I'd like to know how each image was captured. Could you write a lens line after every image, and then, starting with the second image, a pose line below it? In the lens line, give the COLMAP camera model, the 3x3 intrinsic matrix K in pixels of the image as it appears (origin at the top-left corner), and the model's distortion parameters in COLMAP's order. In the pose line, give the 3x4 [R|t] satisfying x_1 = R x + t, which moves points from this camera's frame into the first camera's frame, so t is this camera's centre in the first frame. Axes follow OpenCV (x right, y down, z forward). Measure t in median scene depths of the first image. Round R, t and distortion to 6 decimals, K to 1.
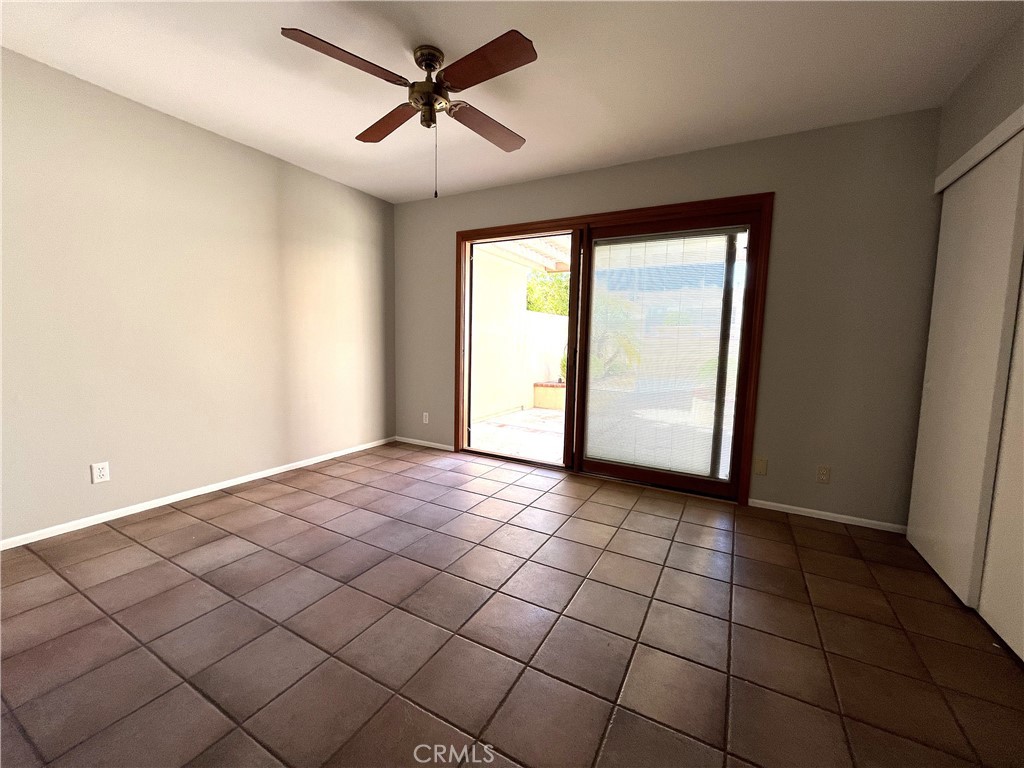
lens RADIAL K [[413.9, 0, 514.9], [0, 413.9, 384.1], [0, 0, 1]] dist [-0.001937, -0.000636]
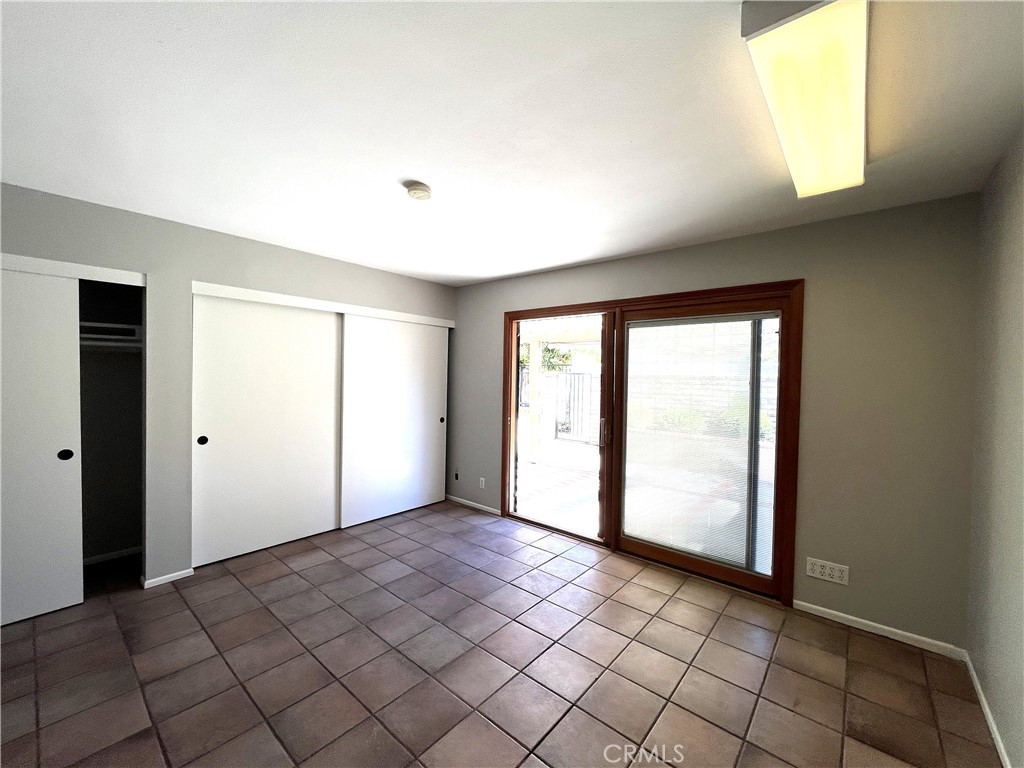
lens RADIAL K [[413.9, 0, 517.3], [0, 413.9, 383.3], [0, 0, 1]] dist [-0.001937, -0.000636]
pose [[0.979664, -0.004074, -0.200605, 0.141178], [-0.013820, 0.996049, -0.087719, -0.107260], [0.200170, 0.088707, 0.975737, -0.061222]]
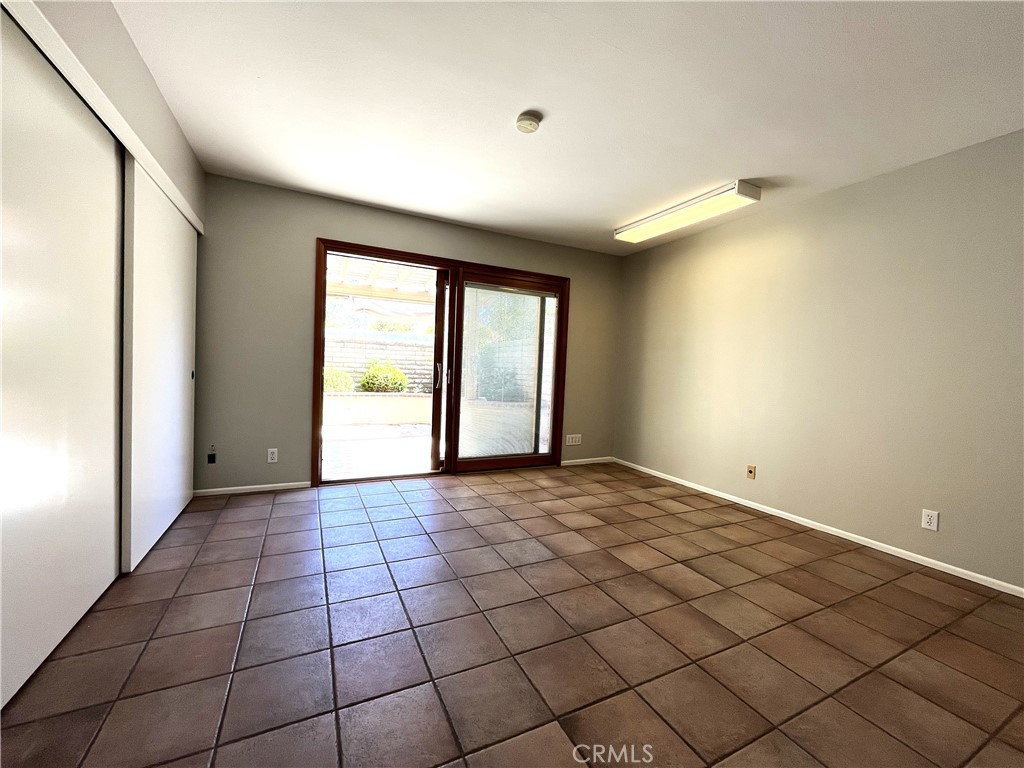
lens RADIAL K [[413.9, 0, 513.7], [0, 413.9, 383.6], [0, 0, 1]] dist [-0.001937, -0.000636]
pose [[0.572835, -0.036395, 0.818862, -0.810559], [0.059689, 0.998214, 0.002611, -0.039760], [-0.817495, 0.047382, 0.573984, 0.197461]]
